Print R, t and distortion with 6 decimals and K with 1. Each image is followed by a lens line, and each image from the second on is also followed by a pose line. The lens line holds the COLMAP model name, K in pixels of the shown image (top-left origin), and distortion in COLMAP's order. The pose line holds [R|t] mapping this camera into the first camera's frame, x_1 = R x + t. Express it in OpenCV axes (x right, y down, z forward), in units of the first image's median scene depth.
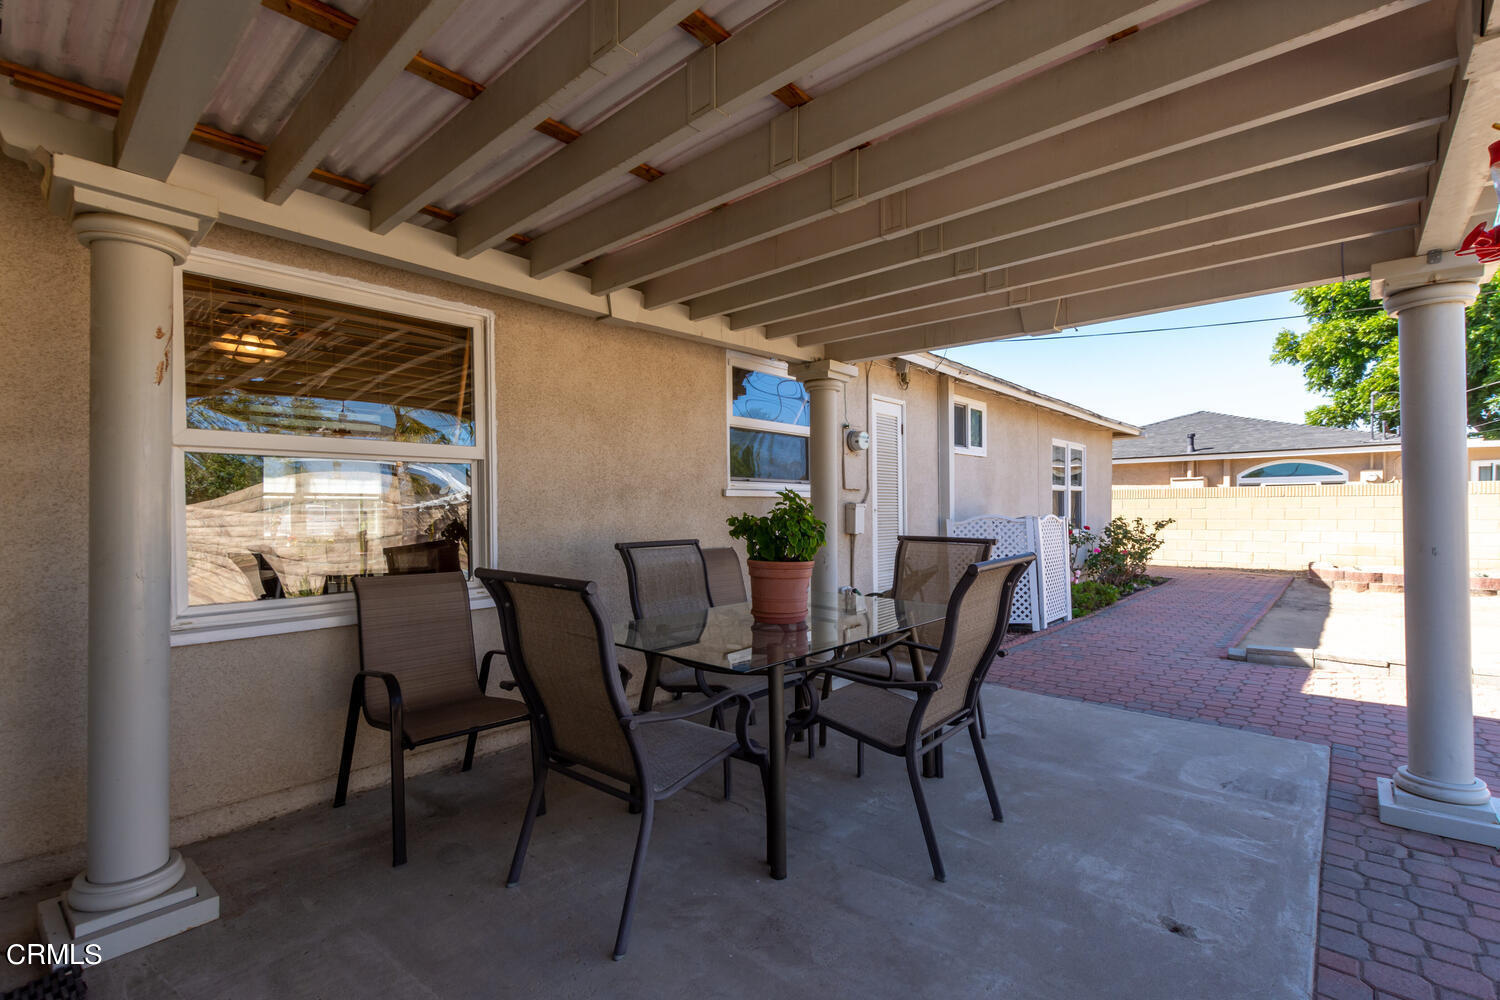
lens RADIAL K [[658.9, 0, 733.2], [0, 658.9, 506.7], [0, 0, 1]] dist [-0.000105, -0.000362]
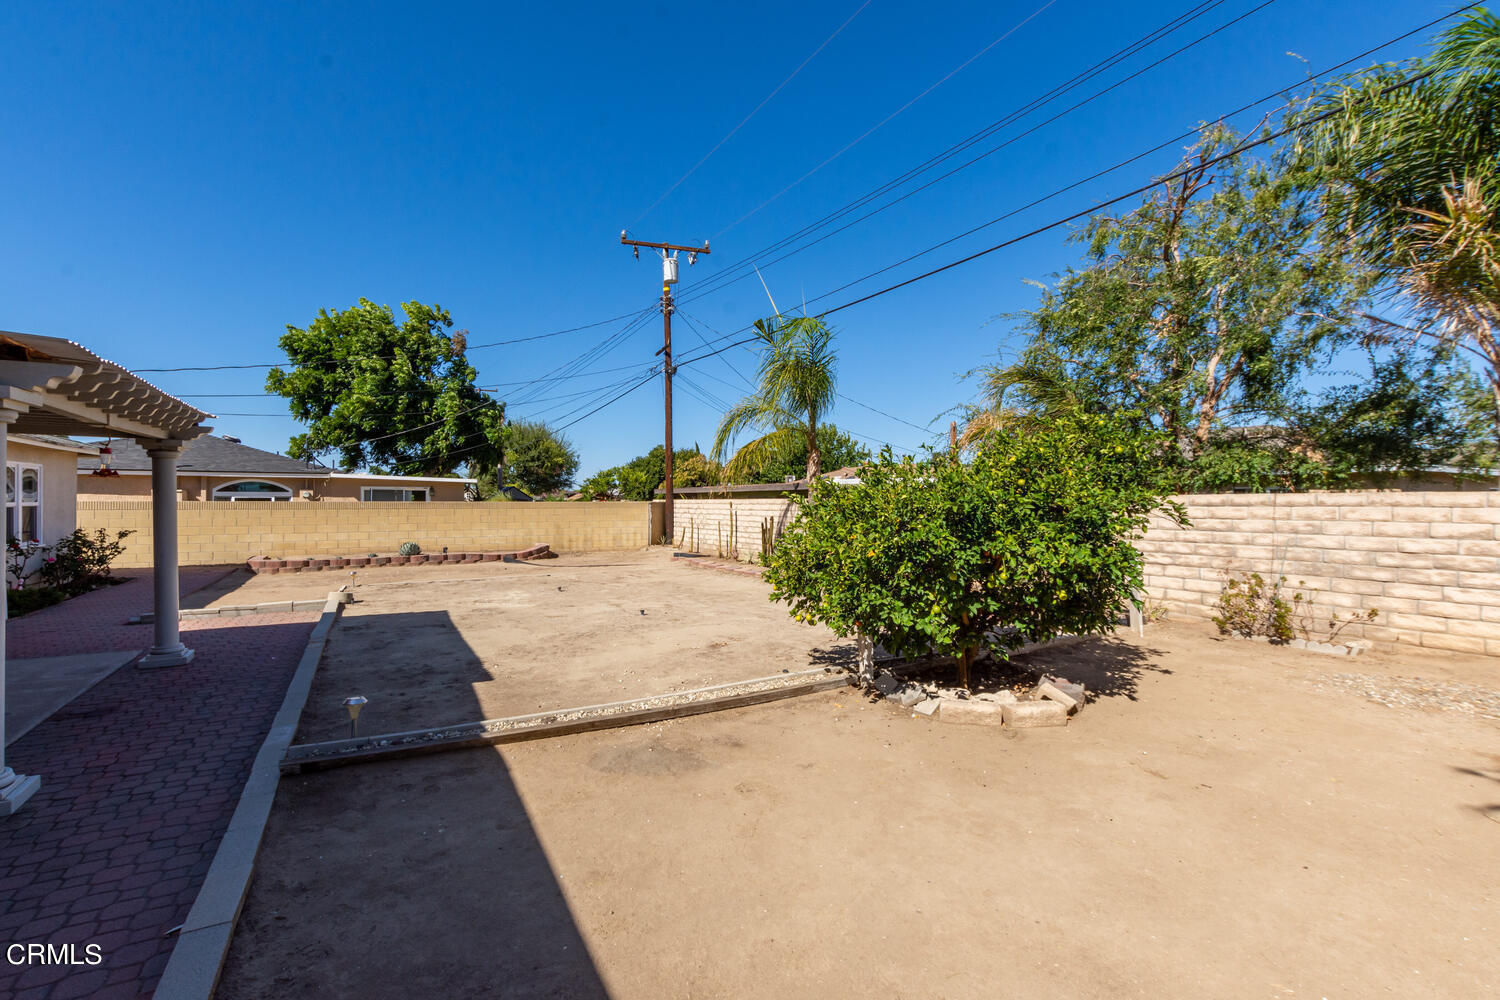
lens RADIAL K [[658.9, 0, 733.2], [0, 658.9, 506.7], [0, 0, 1]] dist [-0.000105, -0.000362]
pose [[0.308645, 0.003000, 0.951173, -0.154062], [-0.008341, 0.999965, -0.000447, -0.031692], [-0.951141, -0.007796, 0.308659, -0.434349]]
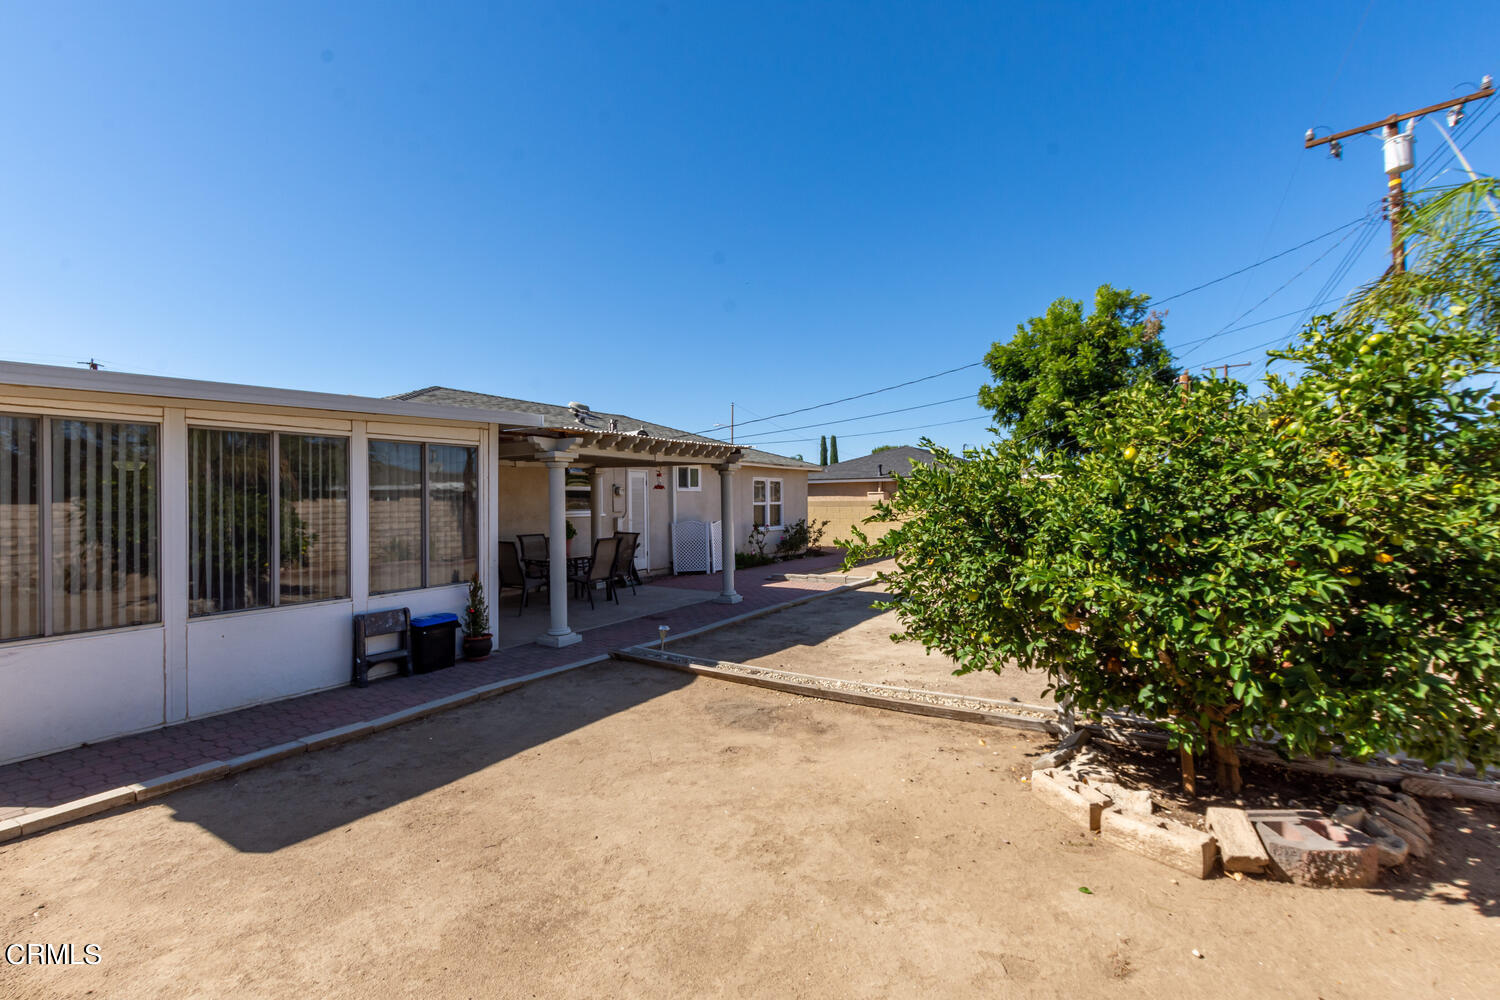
lens RADIAL K [[658.9, 0, 733.2], [0, 658.9, 506.7], [0, 0, 1]] dist [-0.000105, -0.000362]
pose [[0.983378, -0.001363, 0.181564, 0.083530], [-0.000589, 0.999943, 0.010696, -0.035715], [-0.181568, -0.010625, 0.983321, -0.704225]]
